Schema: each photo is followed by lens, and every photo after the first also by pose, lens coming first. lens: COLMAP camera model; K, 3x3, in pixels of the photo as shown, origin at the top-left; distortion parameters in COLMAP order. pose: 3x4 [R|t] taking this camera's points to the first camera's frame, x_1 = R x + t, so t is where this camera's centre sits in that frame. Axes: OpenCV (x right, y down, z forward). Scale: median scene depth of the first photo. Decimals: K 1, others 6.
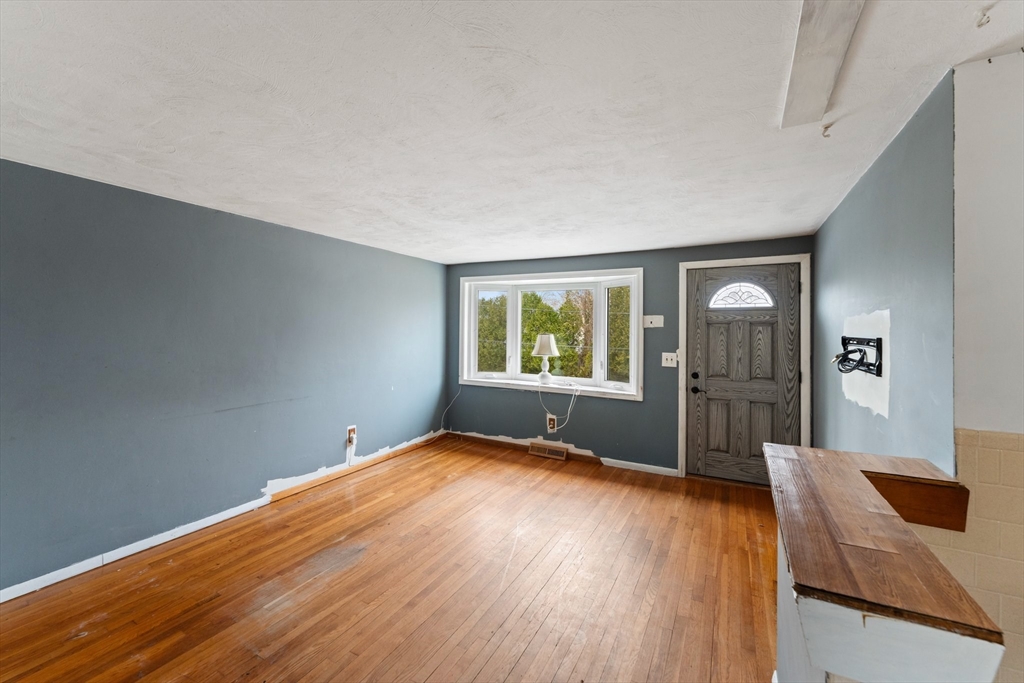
lens RADIAL K [[411.7, 0, 503.3], [0, 411.7, 333.7], [0, 0, 1]] dist [0.001582, -0.000361]
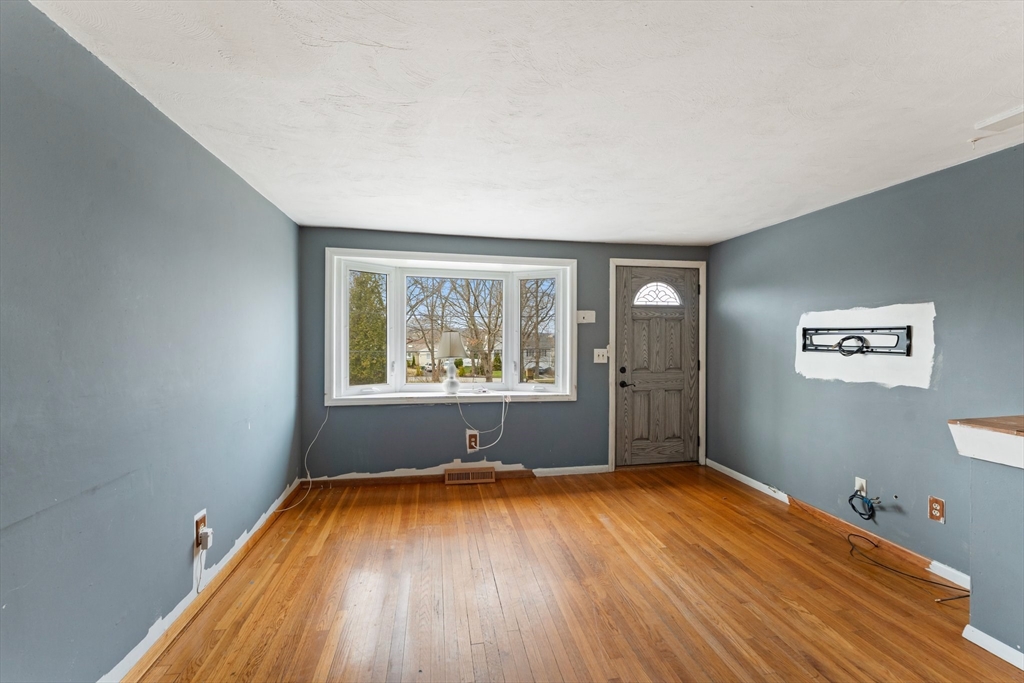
lens RADIAL K [[411.7, 0, 504.5], [0, 411.7, 341.8], [0, 0, 1]] dist [0.001582, -0.000361]
pose [[0.771266, -0.014817, 0.636341, -0.399653], [0.009556, 0.999886, 0.011700, 0.015750], [-0.636441, -0.002943, 0.771319, 0.382744]]
